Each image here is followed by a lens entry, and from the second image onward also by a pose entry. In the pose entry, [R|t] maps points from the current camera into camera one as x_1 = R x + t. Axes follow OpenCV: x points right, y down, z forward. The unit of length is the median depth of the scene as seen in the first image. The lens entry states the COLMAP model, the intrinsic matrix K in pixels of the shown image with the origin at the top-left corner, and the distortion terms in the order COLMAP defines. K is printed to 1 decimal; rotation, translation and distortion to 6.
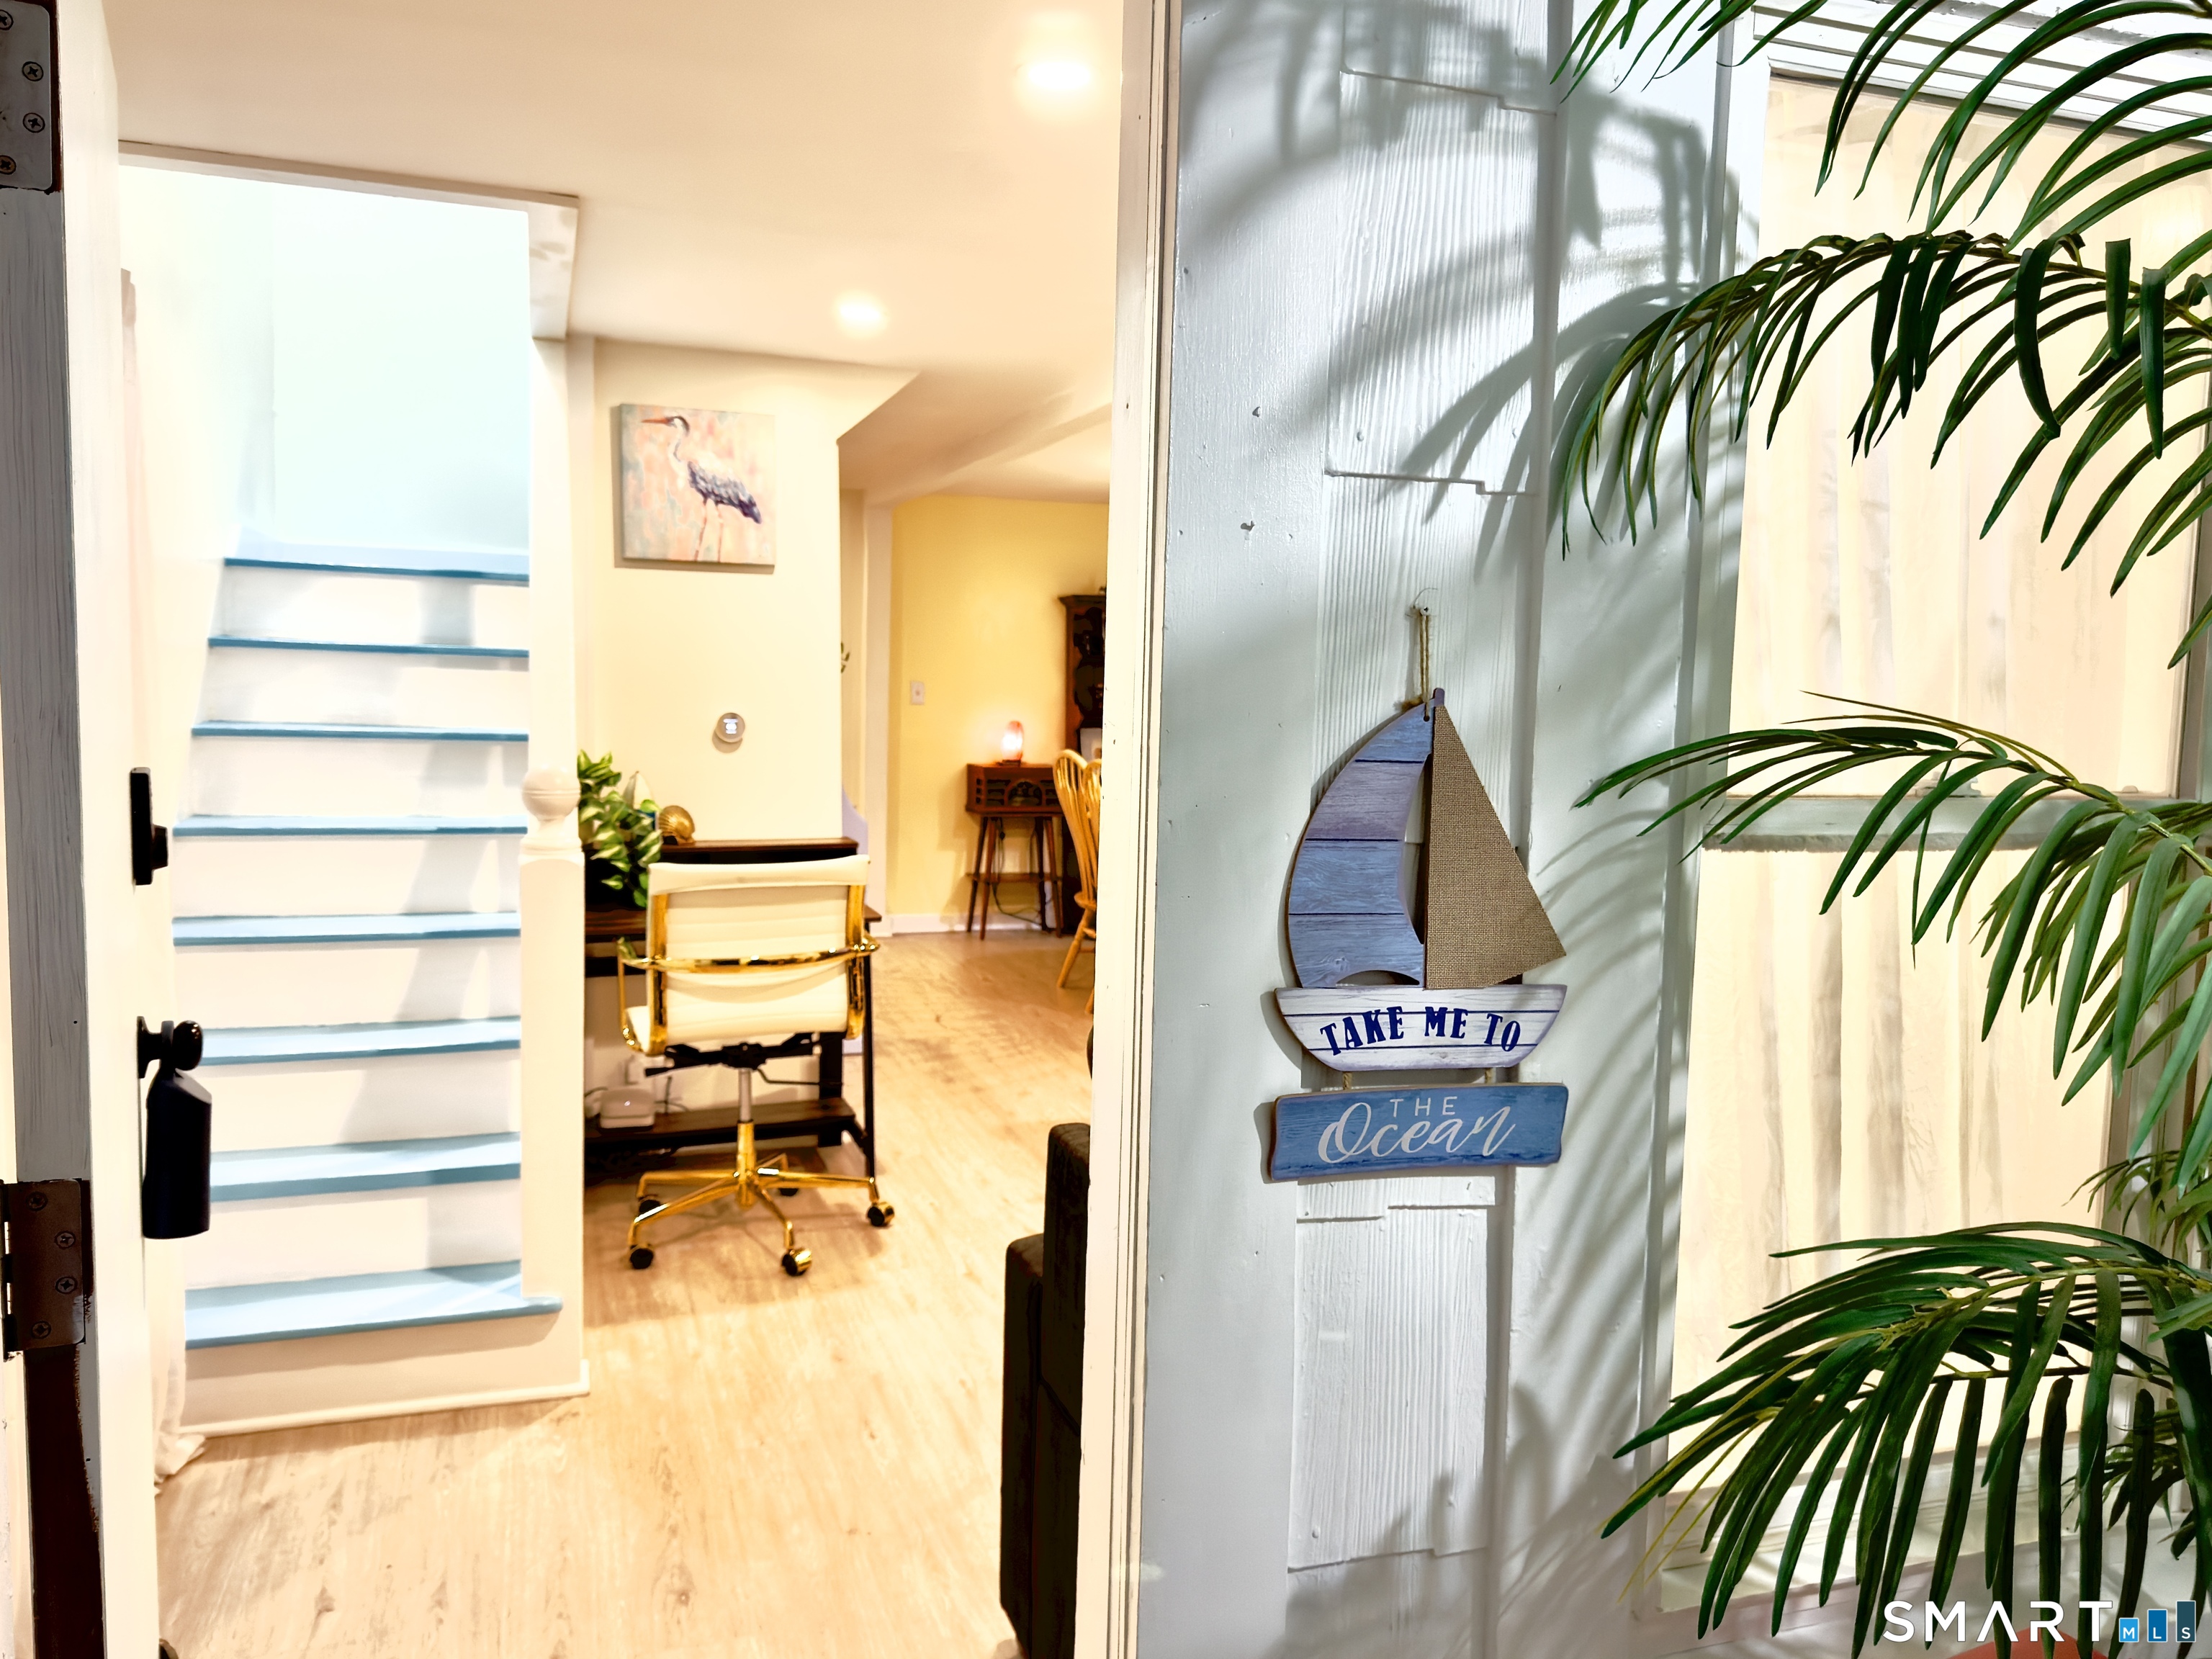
lens RADIAL K [[1501.2, 0, 1099.2], [0, 1501.2, 826.2], [0, 0, 1]] dist [-0.002460, -0.024877]
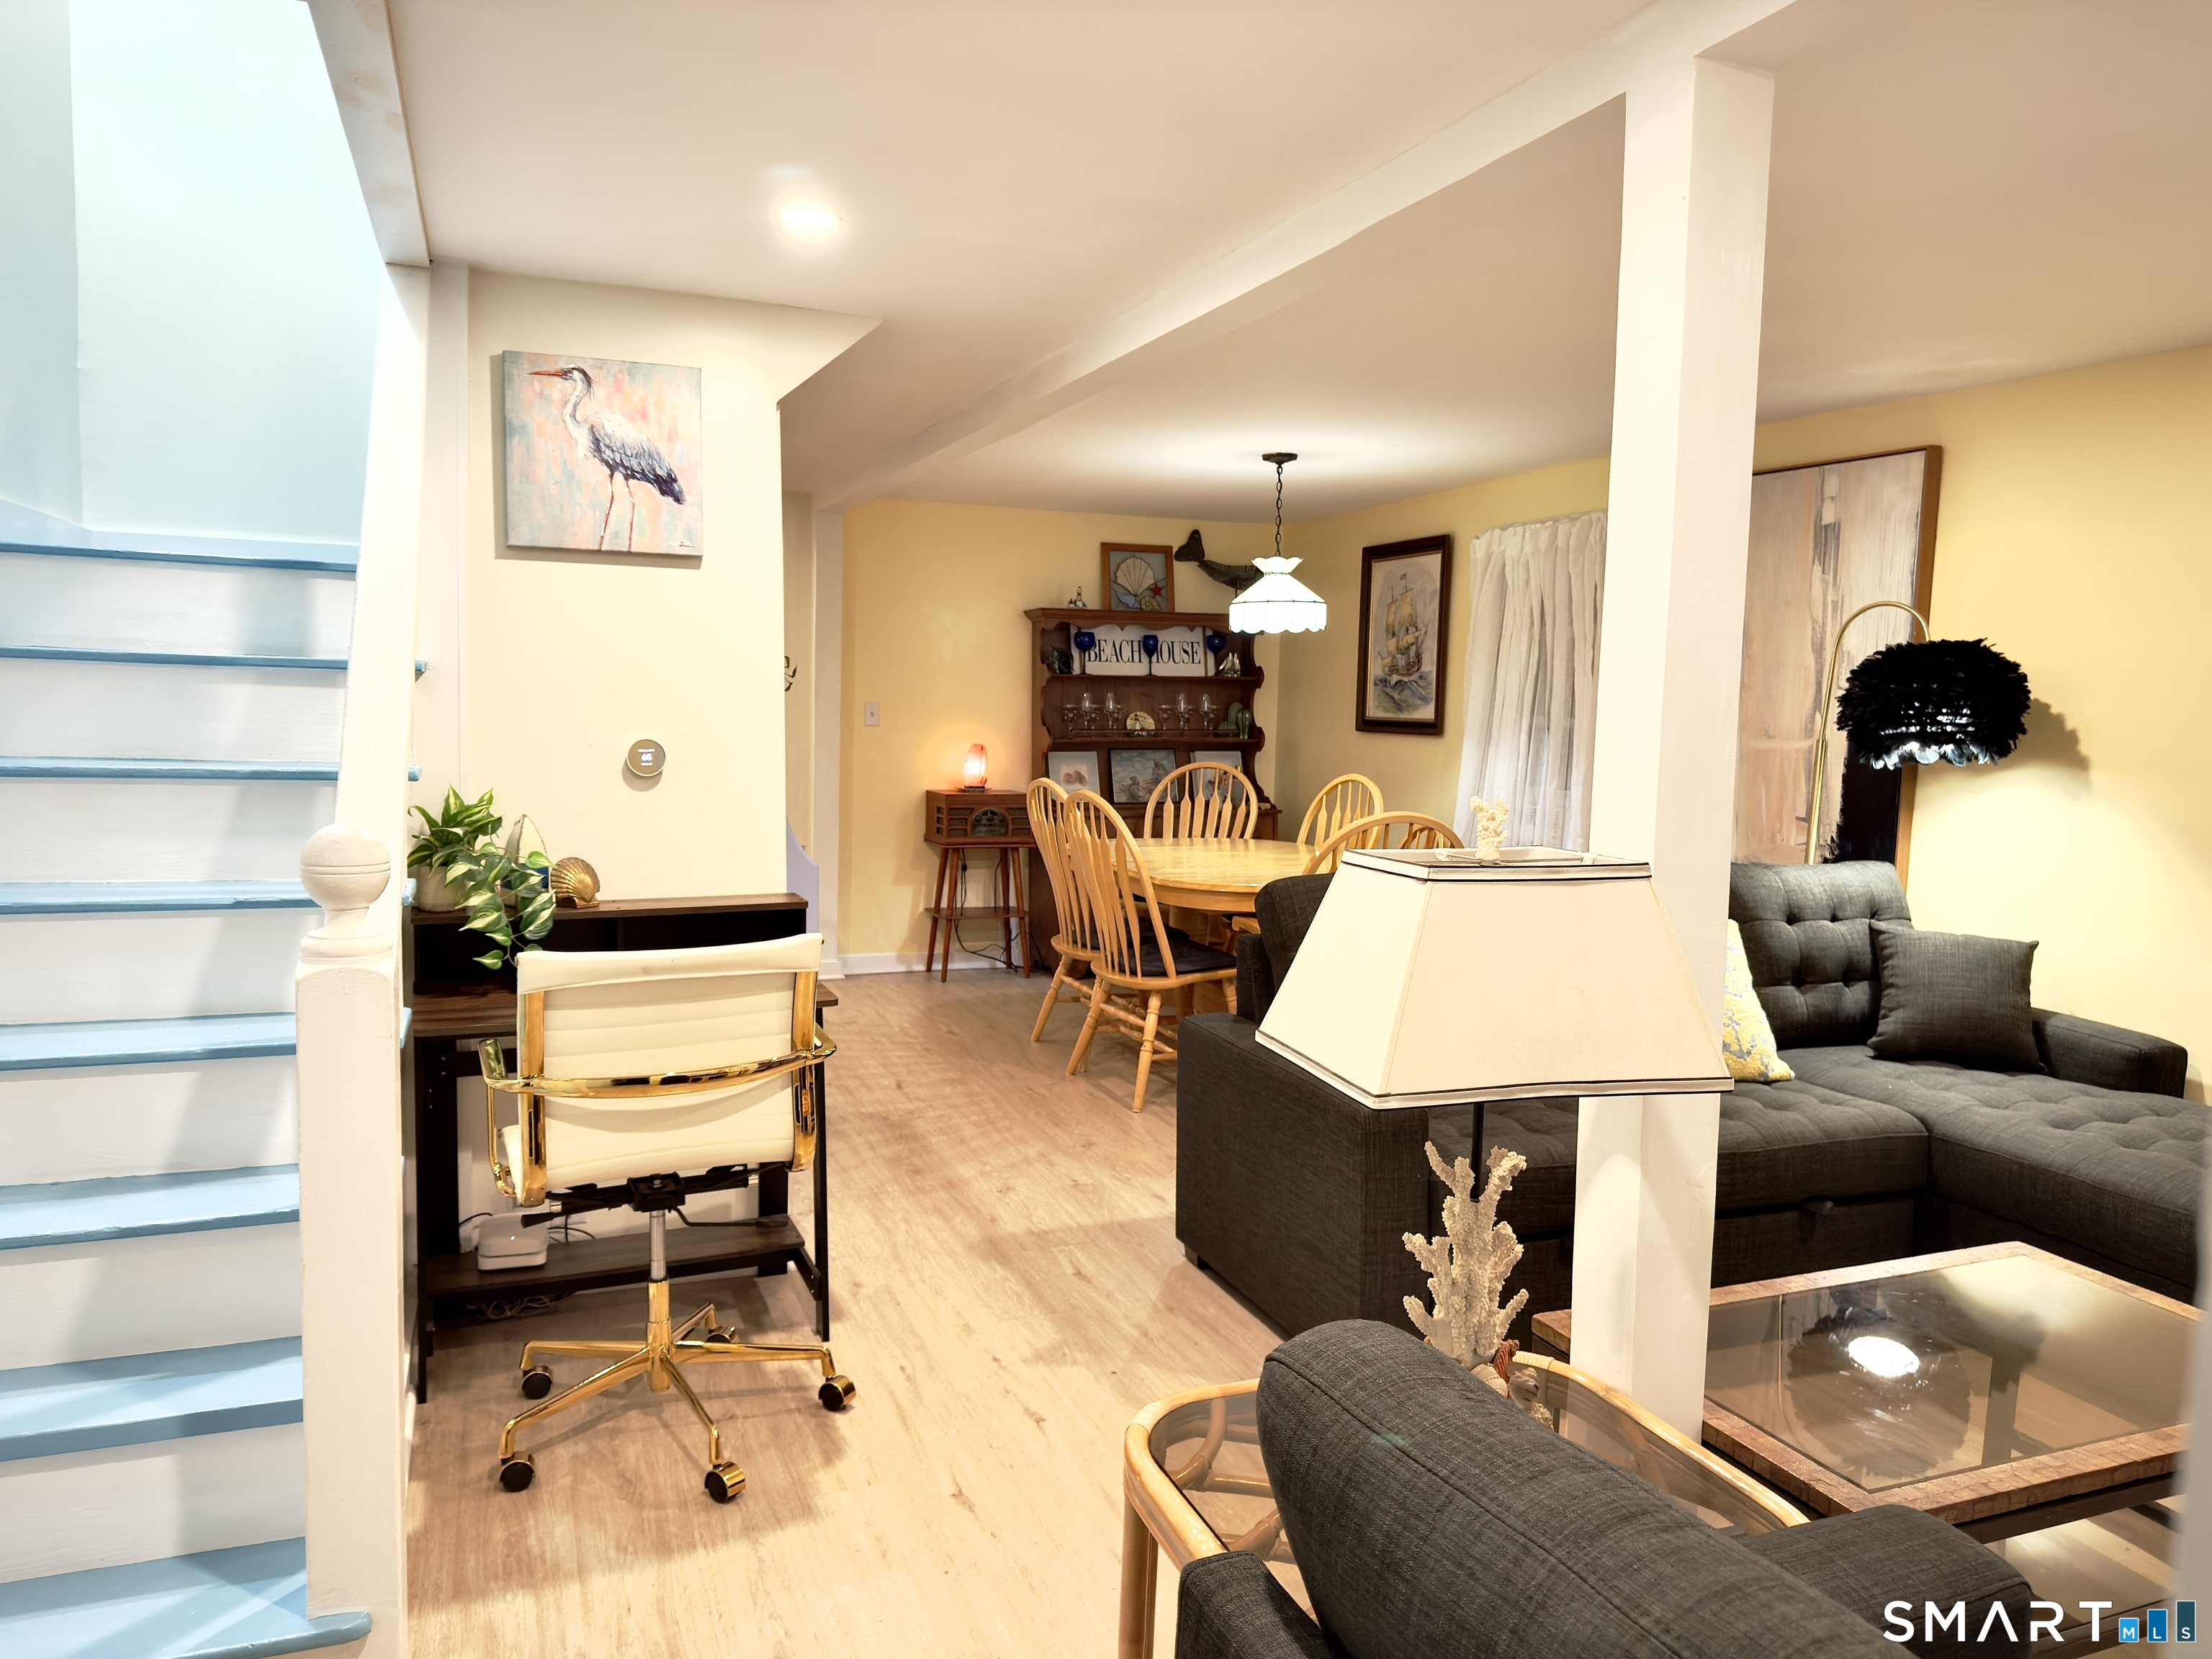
lens RADIAL K [[1501.2, 0, 1112.7], [0, 1501.2, 839.0], [0, 0, 1]] dist [-0.002460, -0.024877]
pose [[0.999122, -0.003889, 0.041709, -0.032748], [0.004051, 0.999985, -0.003799, -0.020574], [-0.041693, 0.003965, 0.999123, 0.205328]]
